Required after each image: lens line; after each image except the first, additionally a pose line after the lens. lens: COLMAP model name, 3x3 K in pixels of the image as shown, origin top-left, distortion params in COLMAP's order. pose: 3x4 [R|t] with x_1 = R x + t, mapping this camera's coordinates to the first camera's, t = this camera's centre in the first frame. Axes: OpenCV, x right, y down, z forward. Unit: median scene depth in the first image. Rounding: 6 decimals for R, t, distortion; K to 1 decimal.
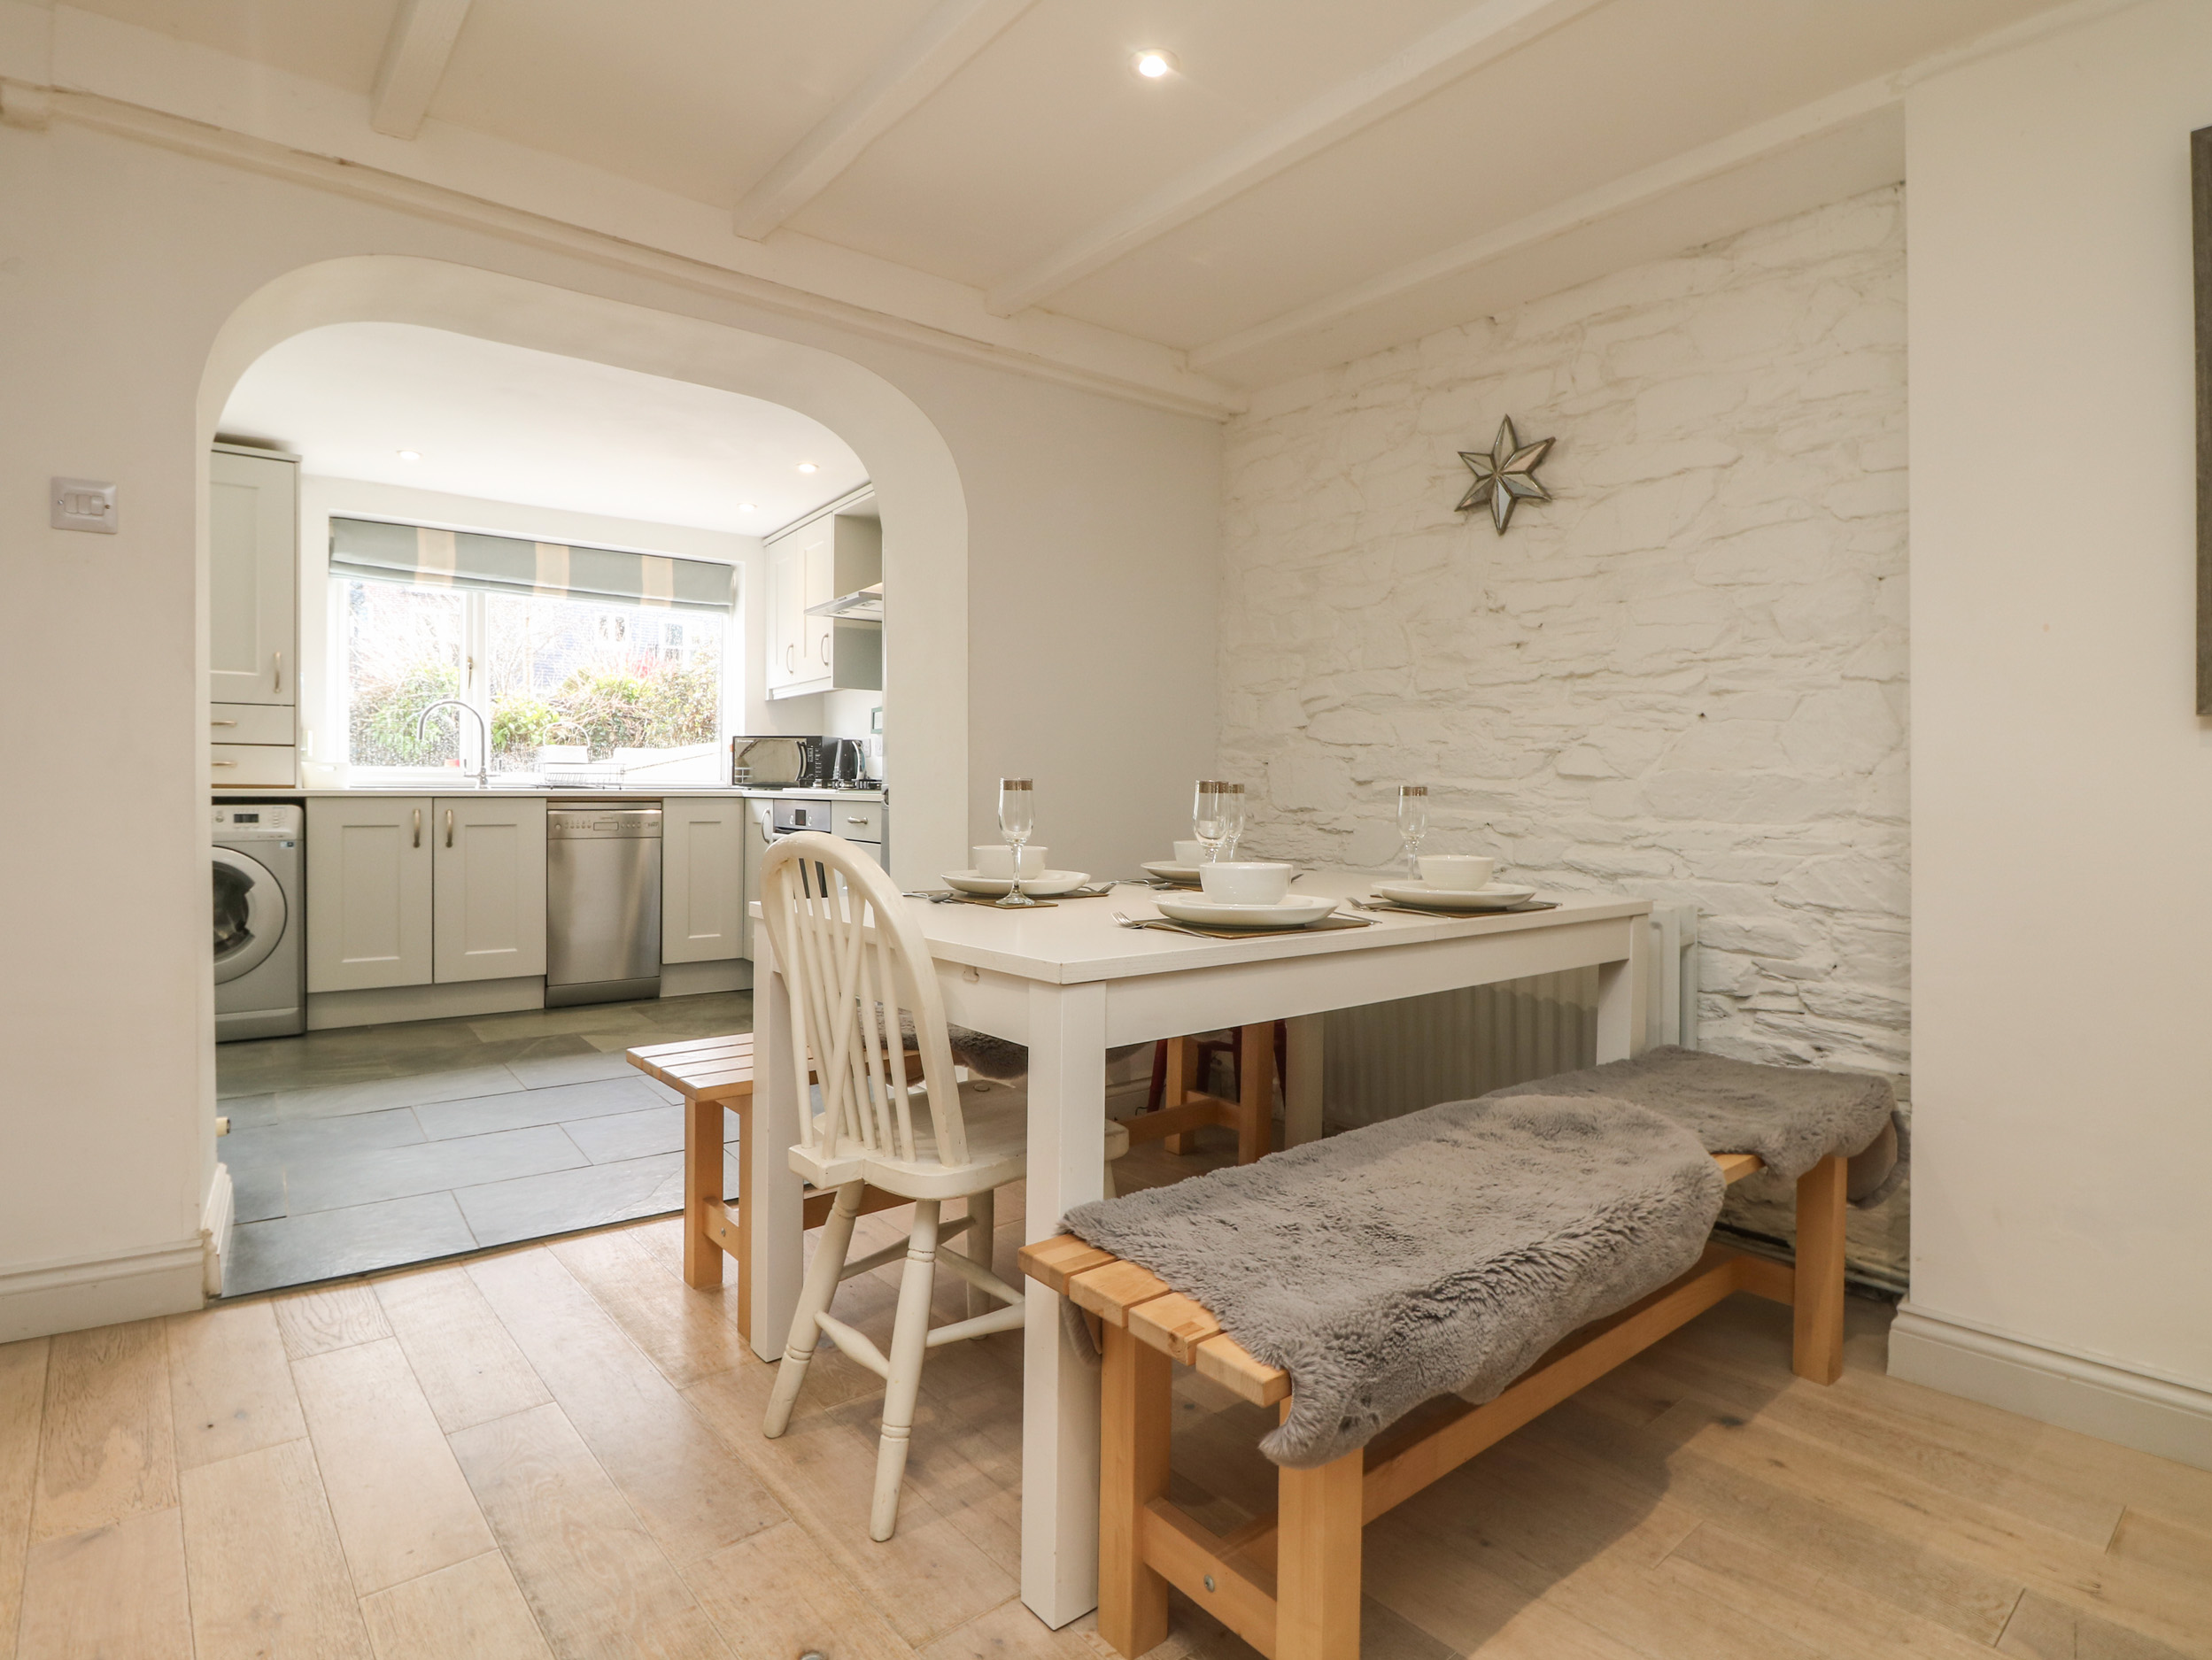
lens RADIAL K [[1144.9, 0, 1110.4], [0, 1144.9, 806.3], [0, 0, 1]] dist [0.004116, -0.017012]
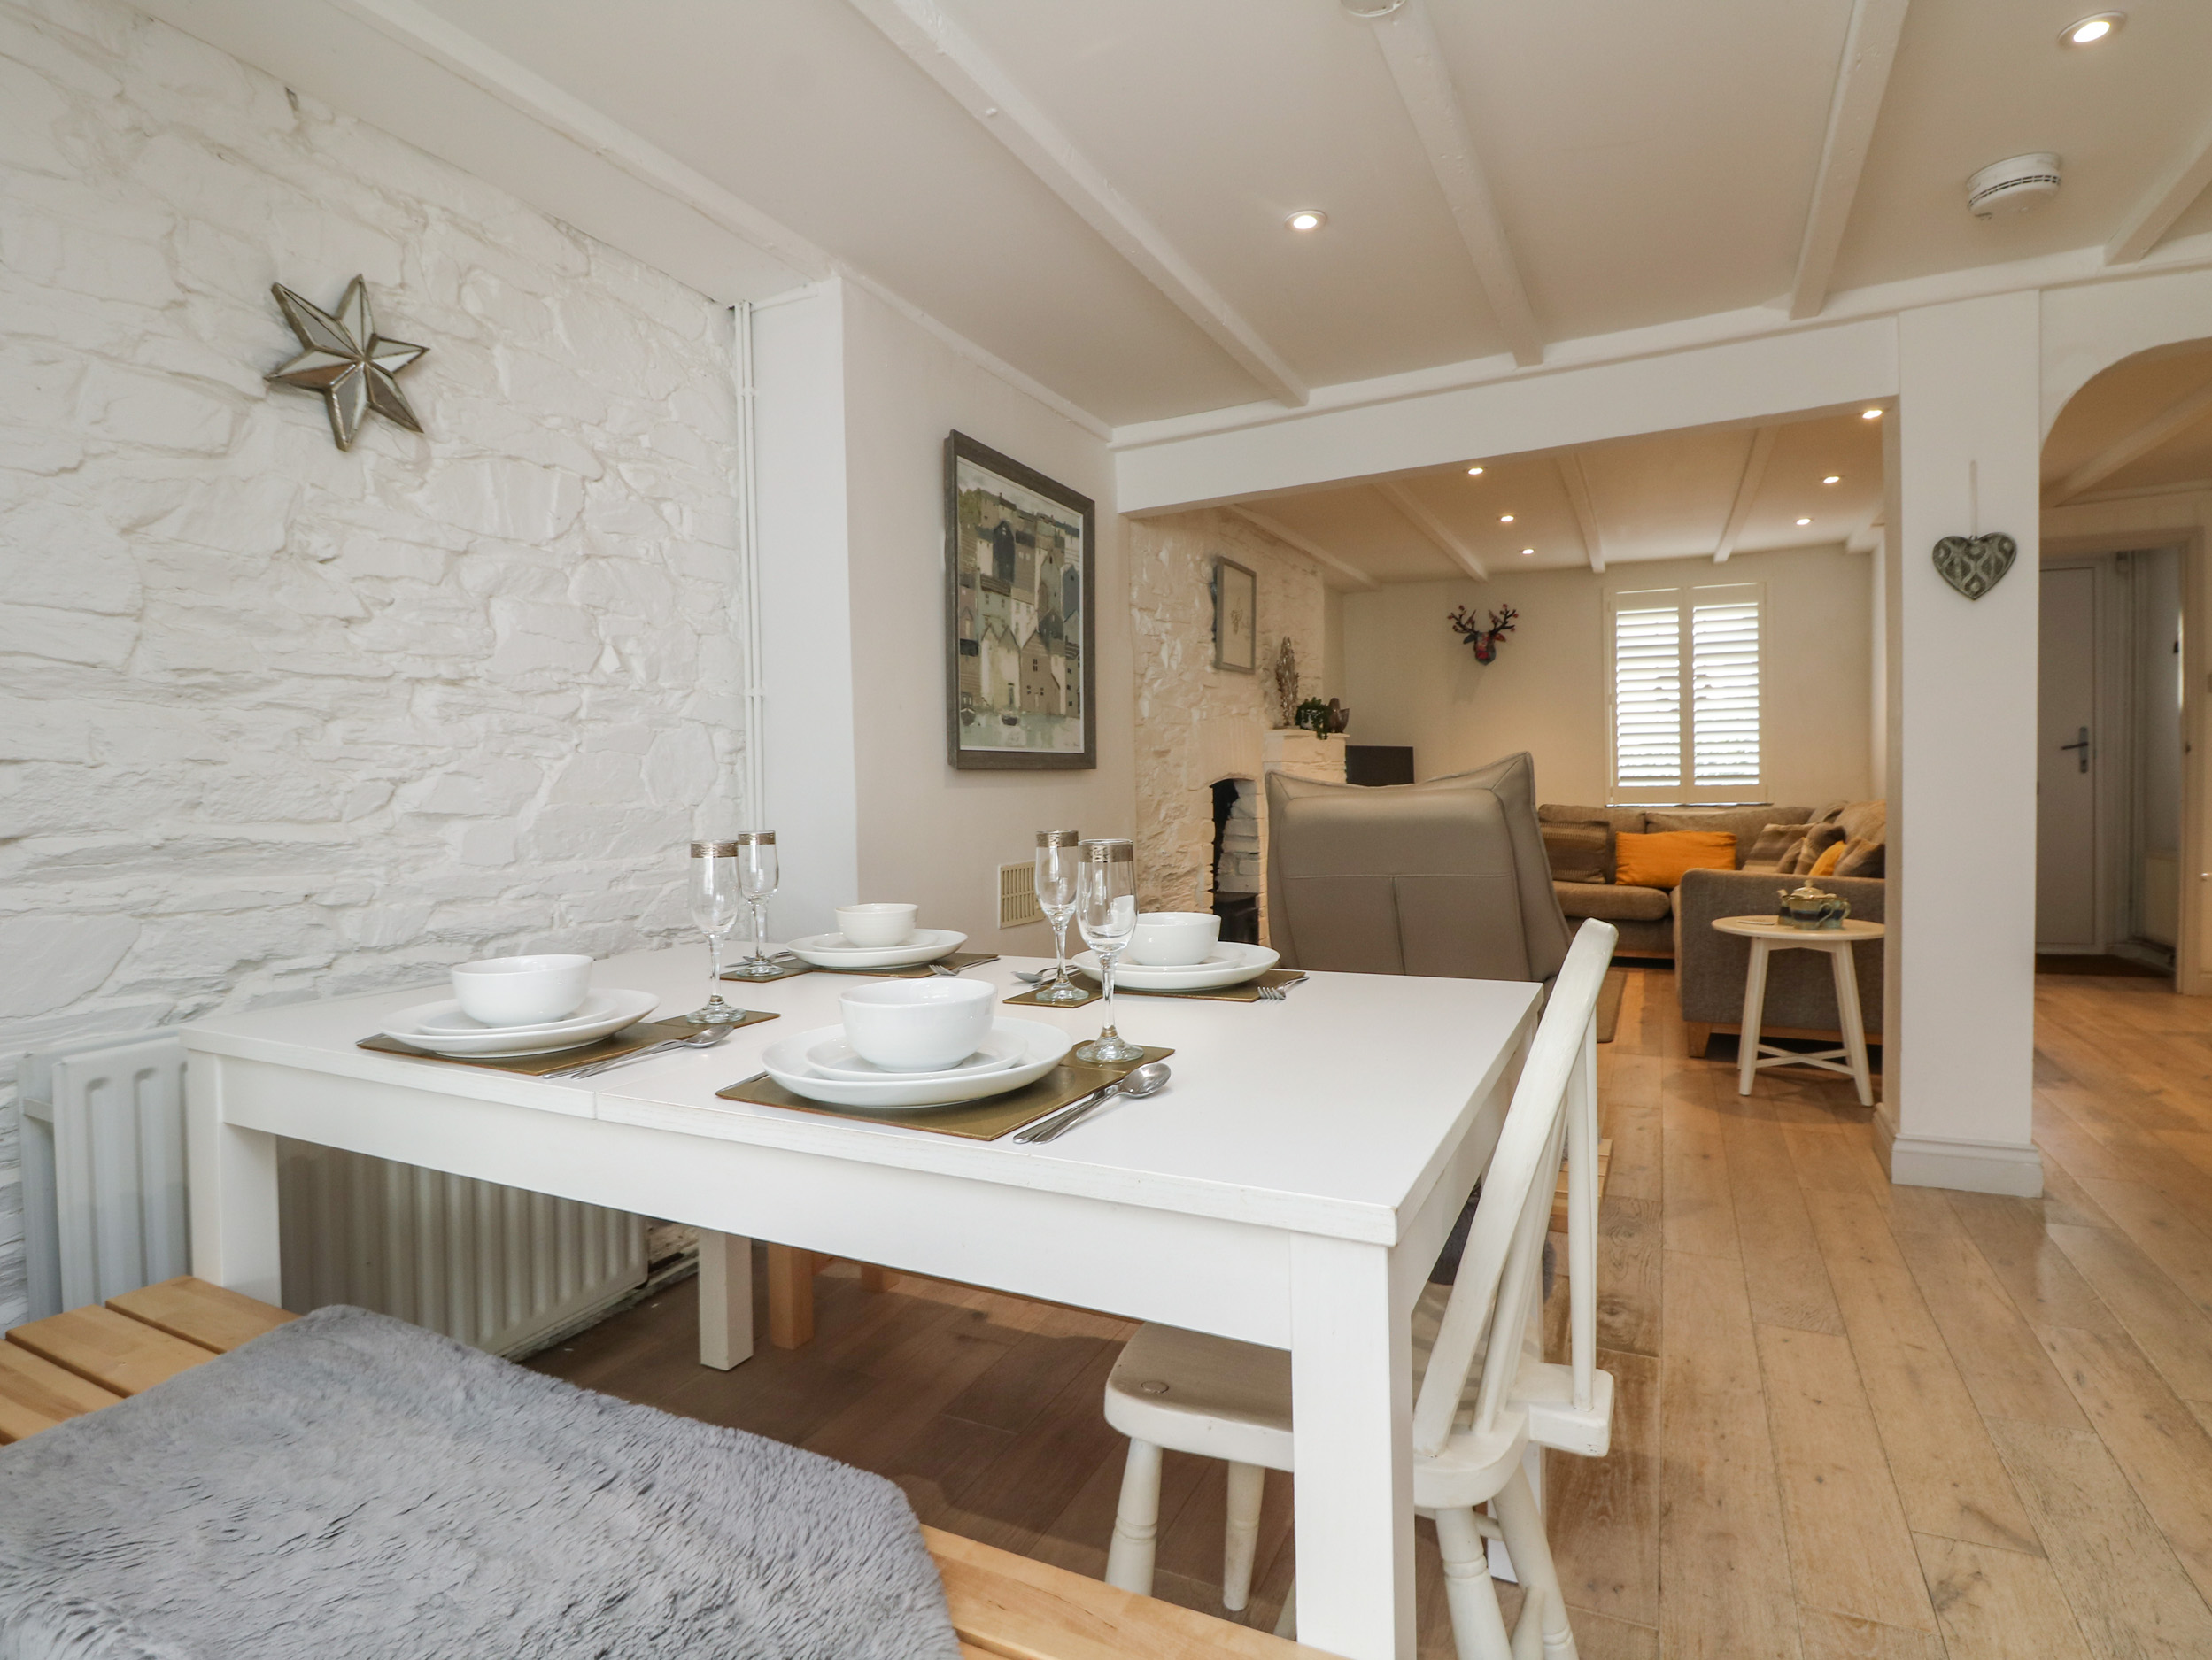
lens RADIAL K [[1144.9, 0, 1110.4], [0, 1144.9, 806.3], [0, 0, 1]] dist [0.004116, -0.017012]
pose [[-0.401009, -0.019235, 0.915872, -0.259232], [0.026109, 0.999133, 0.032415, -0.025649], [-0.915702, 0.036912, -0.400159, 0.518617]]
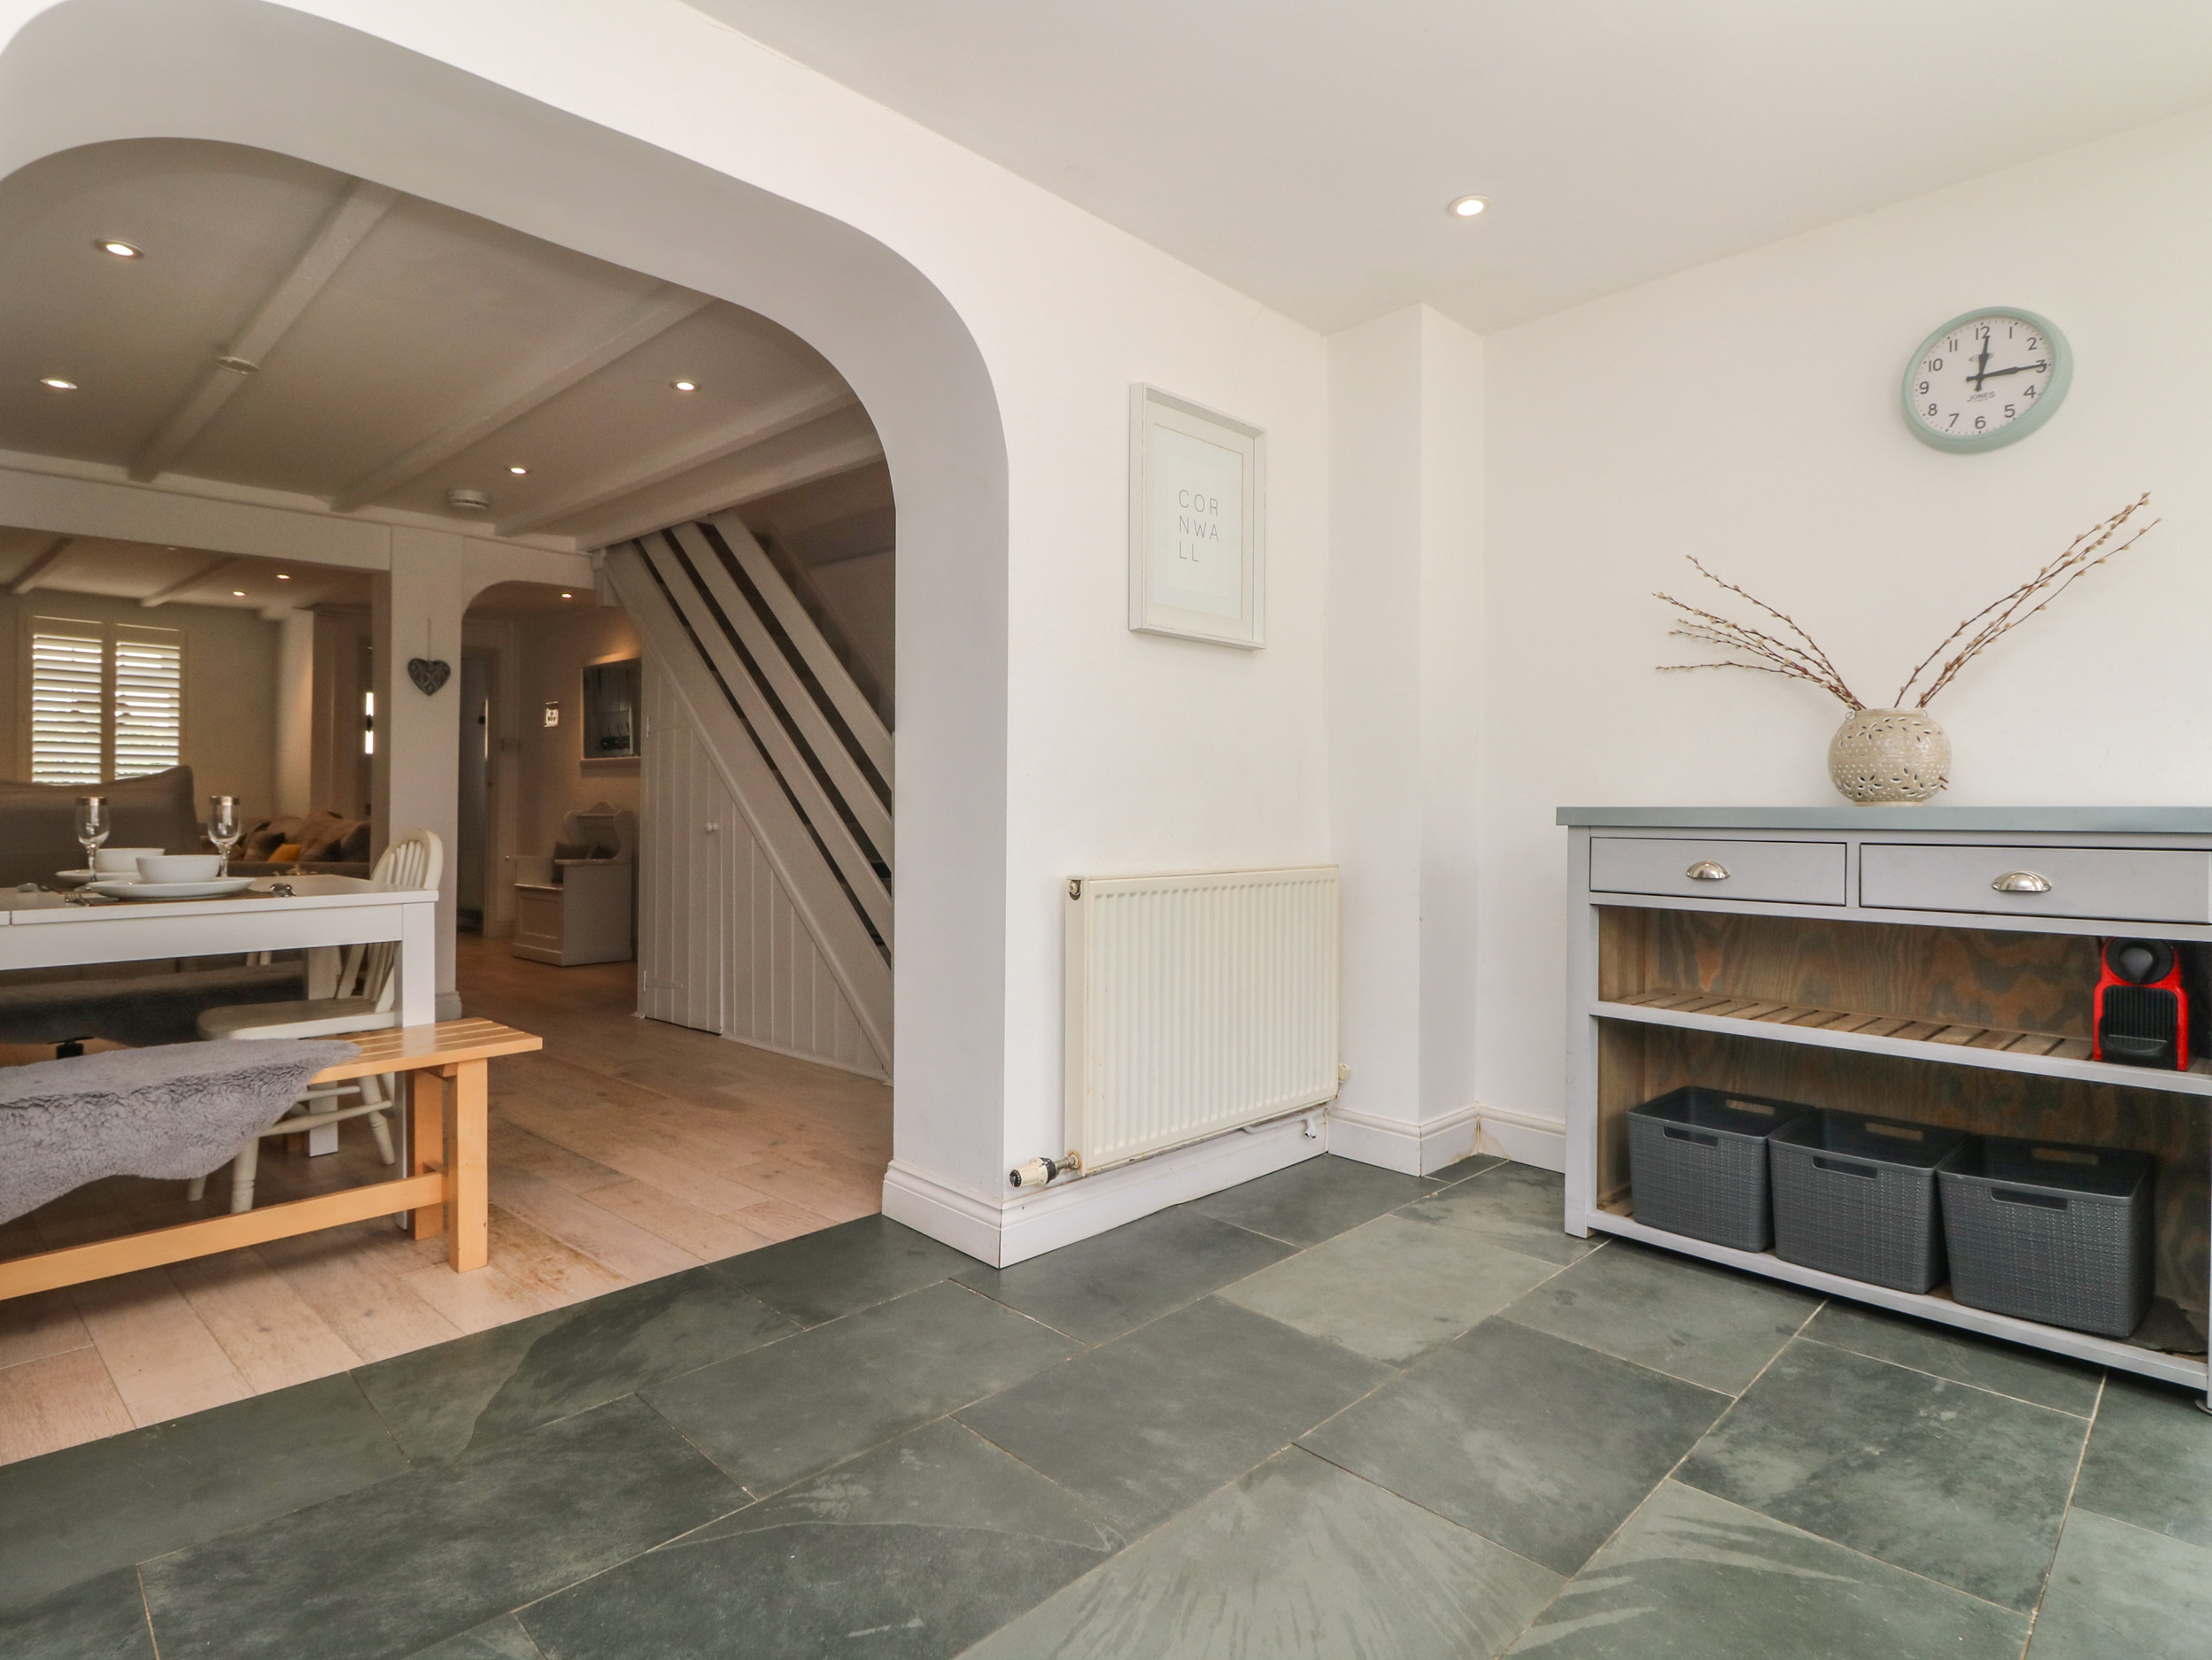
lens RADIAL K [[1144.9, 0, 1110.4], [0, 1144.9, 806.3], [0, 0, 1]] dist [0.004116, -0.017012]
pose [[-0.990252, -0.012473, -0.138728, -0.383892], [-0.014054, 0.999847, 0.010427, -0.017262], [0.138577, 0.012275, -0.990276, 1.029852]]
